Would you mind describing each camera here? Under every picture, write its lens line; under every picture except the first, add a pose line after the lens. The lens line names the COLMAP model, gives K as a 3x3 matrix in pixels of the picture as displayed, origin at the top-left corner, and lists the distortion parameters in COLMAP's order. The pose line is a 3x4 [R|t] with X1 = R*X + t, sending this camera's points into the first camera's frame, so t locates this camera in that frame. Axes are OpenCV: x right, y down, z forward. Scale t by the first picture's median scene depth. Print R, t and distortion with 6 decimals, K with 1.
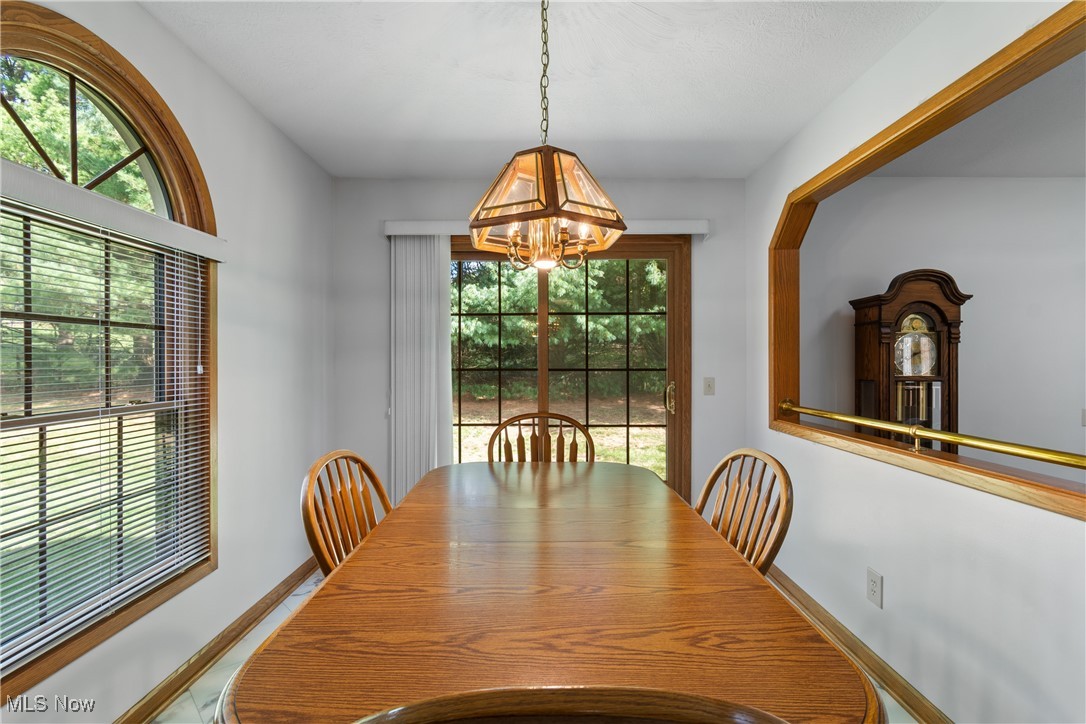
lens RADIAL K [[481.5, 0, 543.8], [0, 481.5, 359.5], [0, 0, 1]] dist [0.003735, 0.000768]
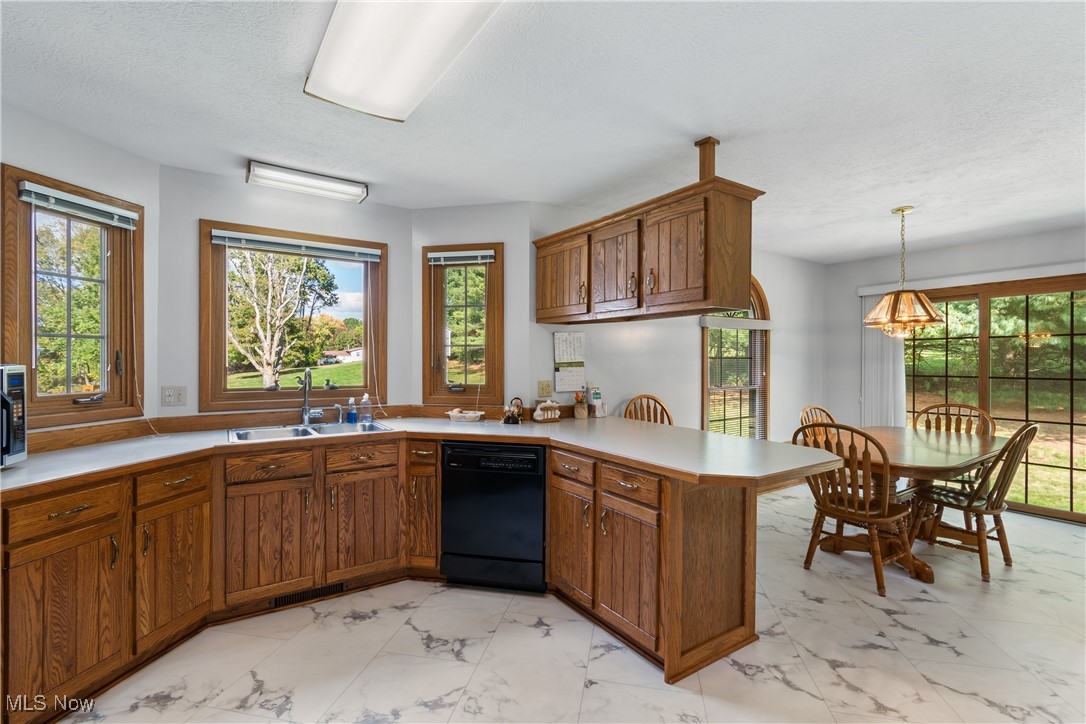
lens RADIAL K [[481.5, 0, 544.0], [0, 481.5, 359.2], [0, 0, 1]] dist [0.003735, 0.000768]
pose [[0.547759, 0.000348, -0.836636, 0.786174], [0.004642, 0.999983, 0.003455, -0.069335], [0.836623, -0.005777, 0.547748, -1.374834]]
